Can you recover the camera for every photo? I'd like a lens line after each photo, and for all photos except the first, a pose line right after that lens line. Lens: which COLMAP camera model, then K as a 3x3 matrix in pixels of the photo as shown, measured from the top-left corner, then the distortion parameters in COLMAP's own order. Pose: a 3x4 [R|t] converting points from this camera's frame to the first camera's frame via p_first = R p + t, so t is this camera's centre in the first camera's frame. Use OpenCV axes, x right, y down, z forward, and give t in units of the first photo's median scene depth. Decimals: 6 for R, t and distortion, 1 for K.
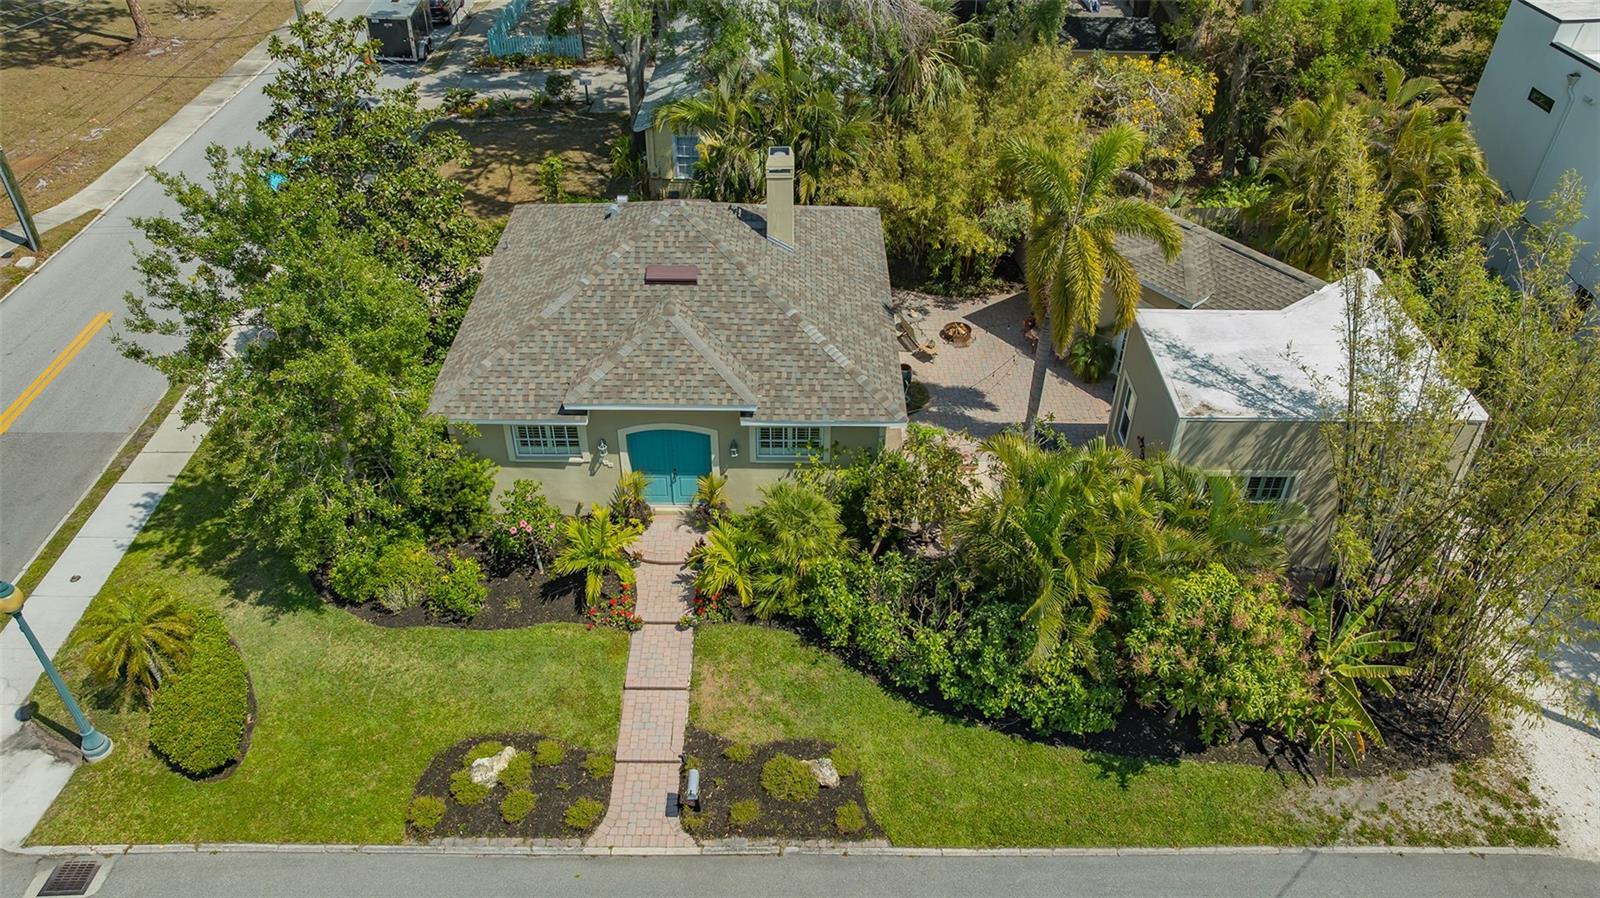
lens RADIAL K [[1133.1, 0, 800.0], [0, 1133.1, 449.0], [0, 0, 1]] dist [-0.065380, 0.087760]
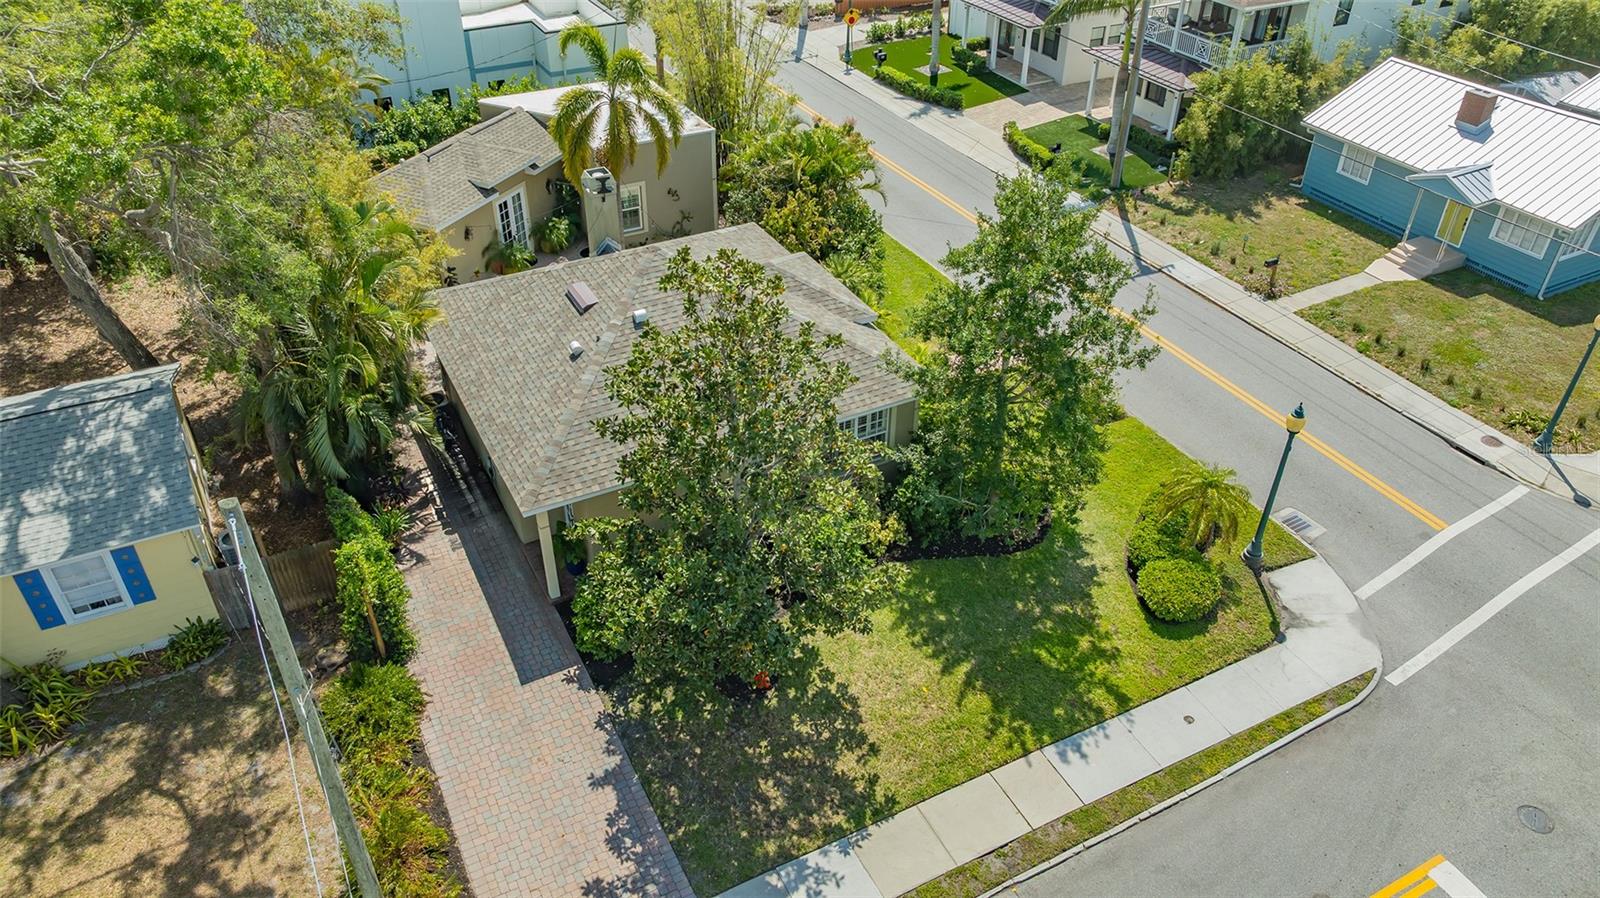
lens RADIAL K [[1125.4, 0, 800.0], [0, 1125.4, 449.0], [0, 0, 1]] dist [-0.031091, 0.032616]
pose [[-0.465105, -0.530690, 0.708552, -1.131675], [0.527451, 0.476685, 0.703255, -0.889403], [-0.710966, 0.700813, 0.058204, 1.111267]]
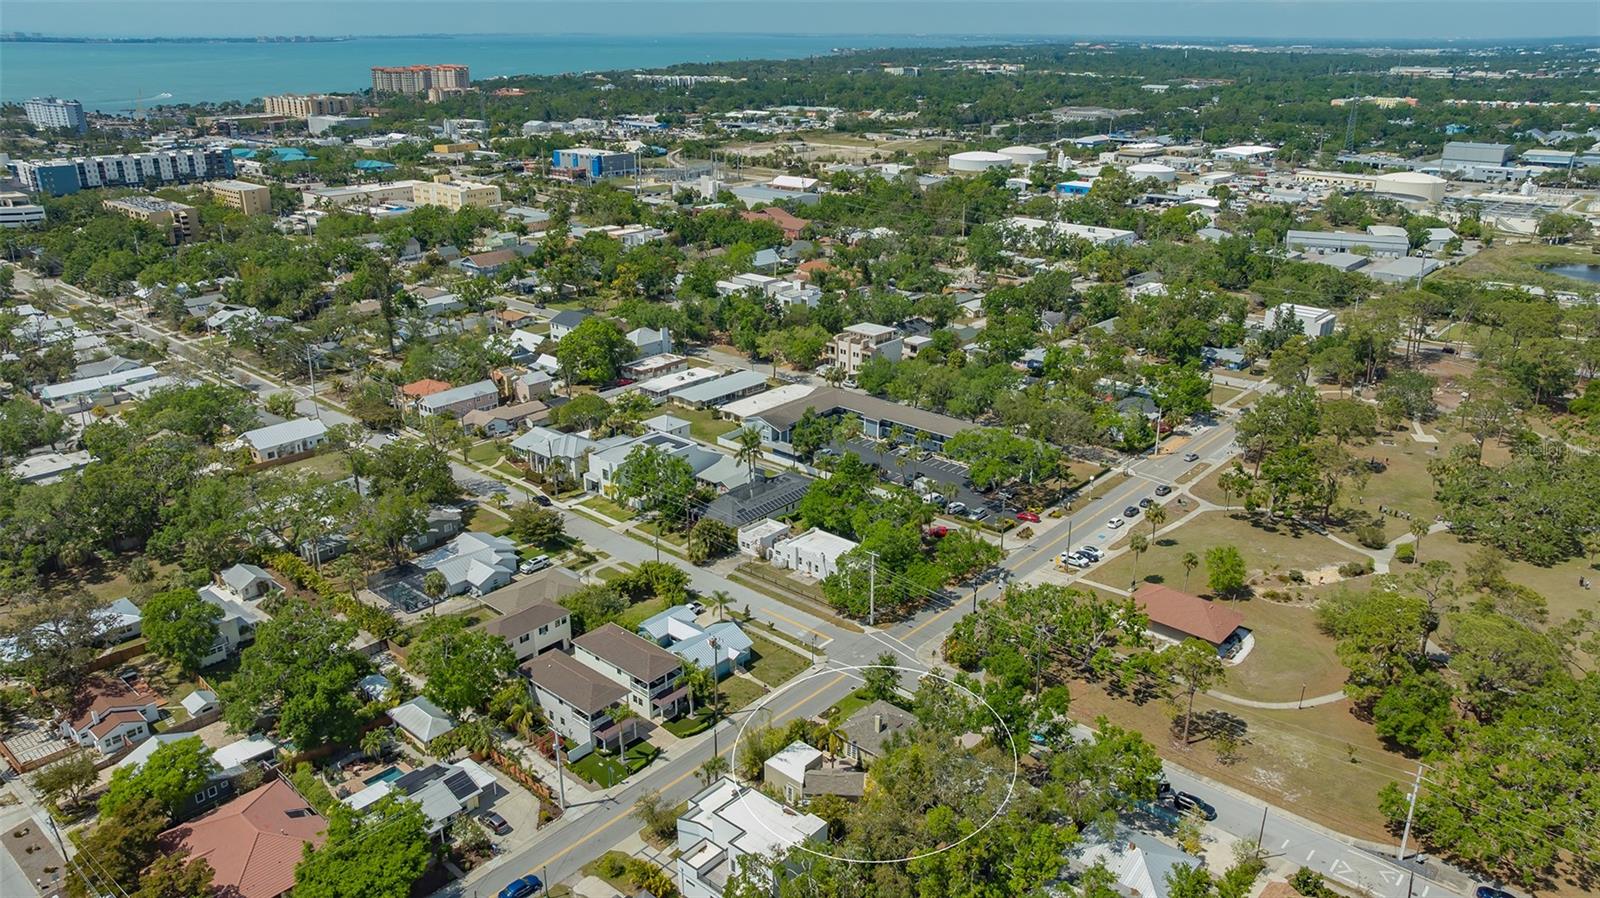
lens RADIAL K [[1125.4, 0, 800.0], [0, 1125.4, 449.0], [0, 0, 1]] dist [-0.031091, 0.032616]
pose [[-0.663392, 0.251059, -0.704898, 4.342251], [-0.463471, 0.601713, 0.650489, -5.084952], [0.587457, 0.758229, -0.282813, 1.516650]]
